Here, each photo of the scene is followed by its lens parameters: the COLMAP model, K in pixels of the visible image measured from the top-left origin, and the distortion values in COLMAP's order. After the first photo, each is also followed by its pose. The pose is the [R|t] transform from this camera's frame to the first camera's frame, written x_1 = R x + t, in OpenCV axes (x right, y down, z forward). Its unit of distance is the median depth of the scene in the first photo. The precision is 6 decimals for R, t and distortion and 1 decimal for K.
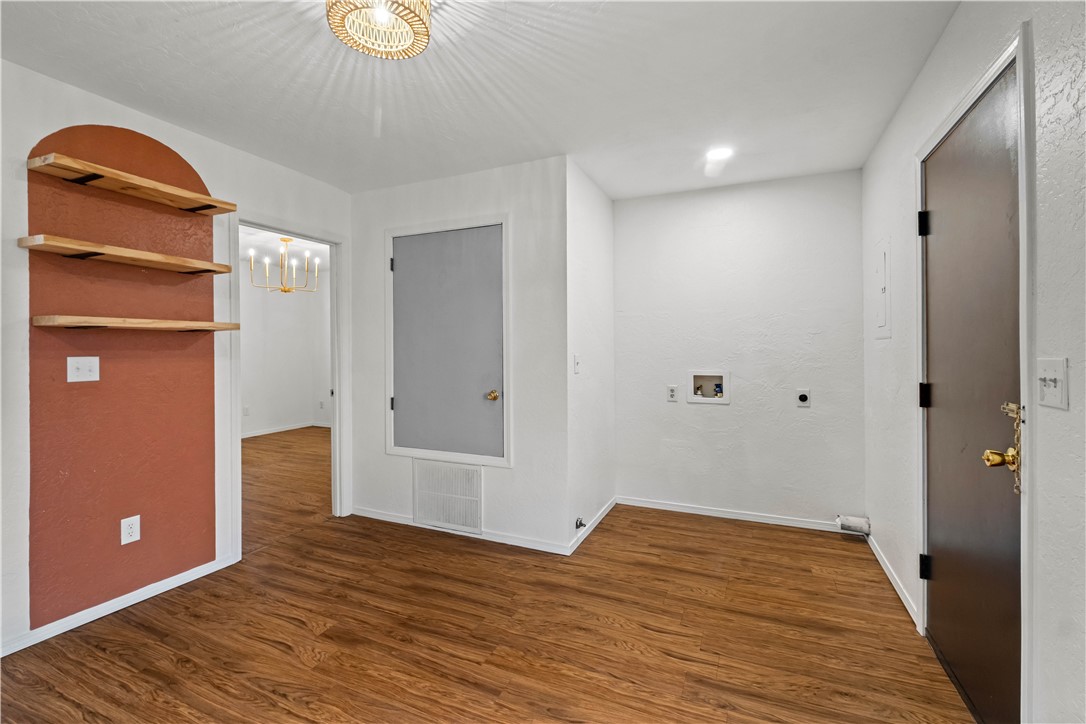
lens RADIAL K [[470.5, 0, 538.9], [0, 470.5, 365.2], [0, 0, 1]] dist [-0.003813, -0.000954]
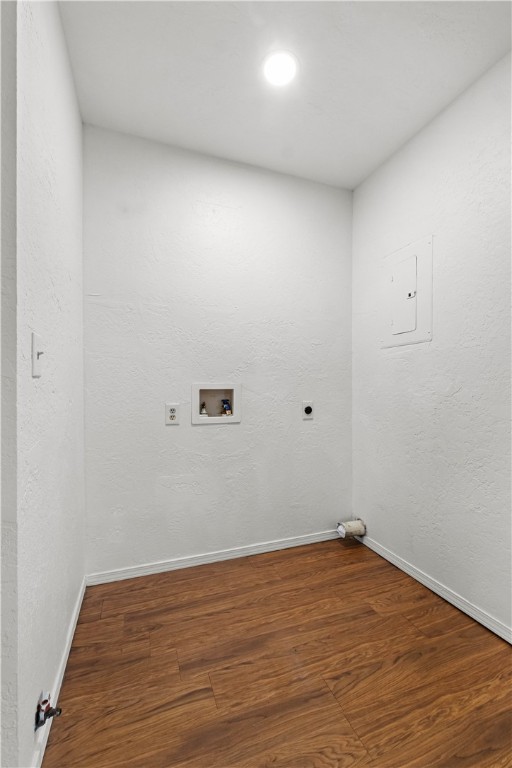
lens RADIAL K [[332.7, 0, 262.6], [0, 332.7, 386.6], [0, 0, 1]] dist [-0.003813, -0.000954]
pose [[0.700402, 0.001388, 0.713748, 0.006373], [0.020610, 0.999542, -0.022168, 0.034487], [-0.713451, 0.030237, 0.700052, 0.587985]]
